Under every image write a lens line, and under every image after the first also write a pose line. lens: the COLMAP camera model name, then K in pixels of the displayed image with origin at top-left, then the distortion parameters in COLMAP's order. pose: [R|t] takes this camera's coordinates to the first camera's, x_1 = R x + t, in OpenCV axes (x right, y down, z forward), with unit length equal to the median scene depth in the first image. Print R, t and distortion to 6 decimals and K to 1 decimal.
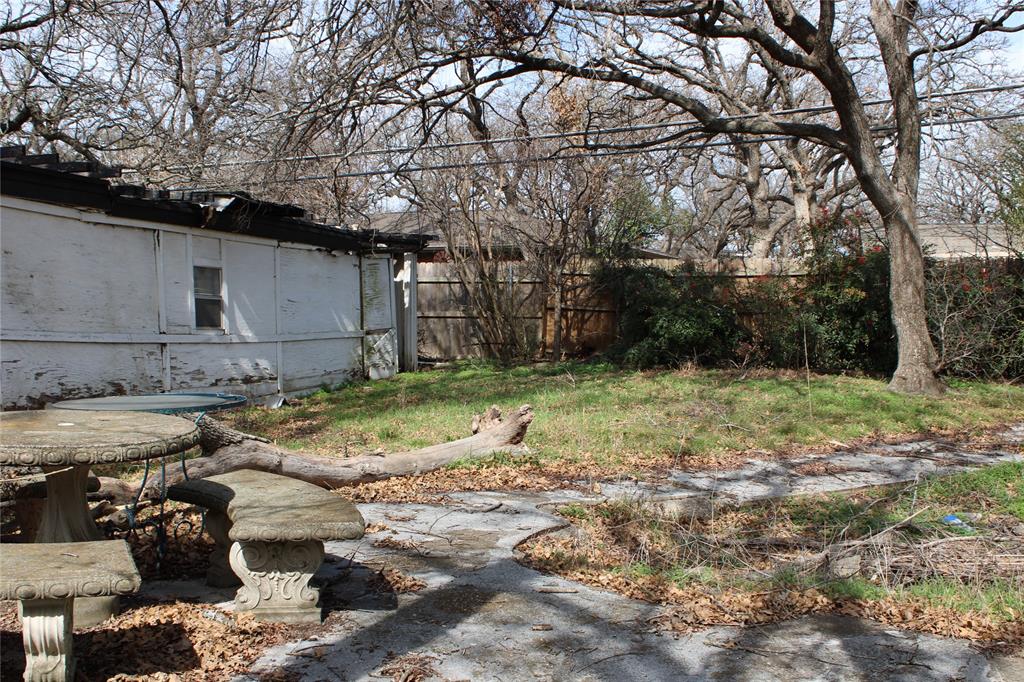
lens RADIAL K [[1164.5, 0, 512.0], [0, 1164.5, 341.0], [0, 0, 1]] dist [-0.008297, -0.006891]
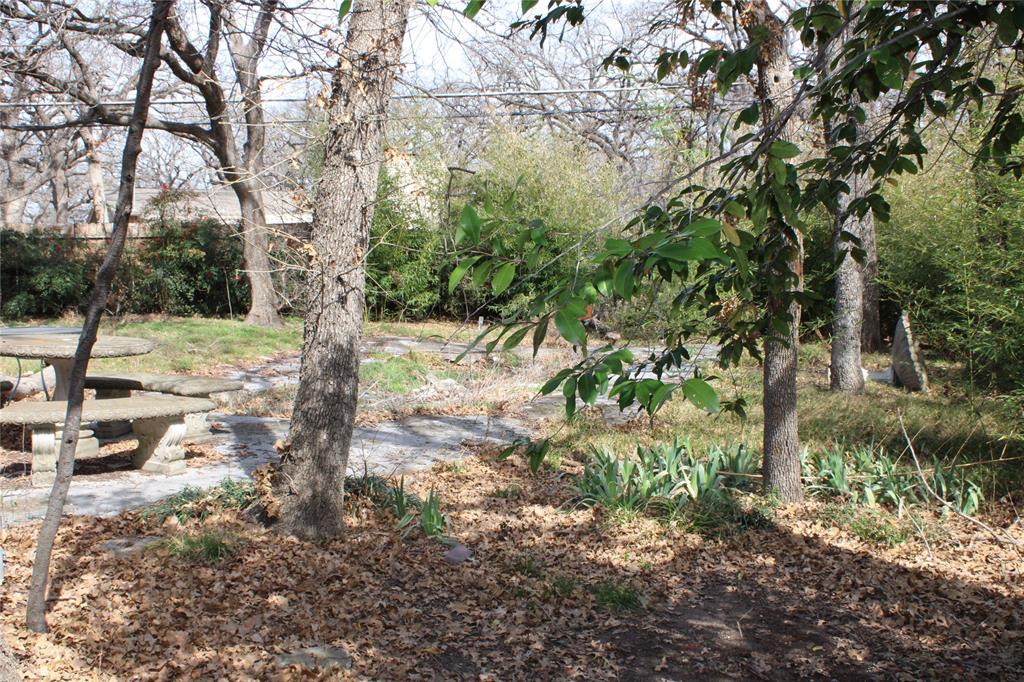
lens RADIAL K [[1164.5, 0, 512.0], [0, 1164.5, 341.0], [0, 0, 1]] dist [-0.008297, -0.006891]
pose [[0.757370, -0.053132, 0.650821, -0.325682], [0.028170, 0.998415, 0.048727, 0.003509], [-0.652378, -0.018571, 0.757666, -0.228168]]
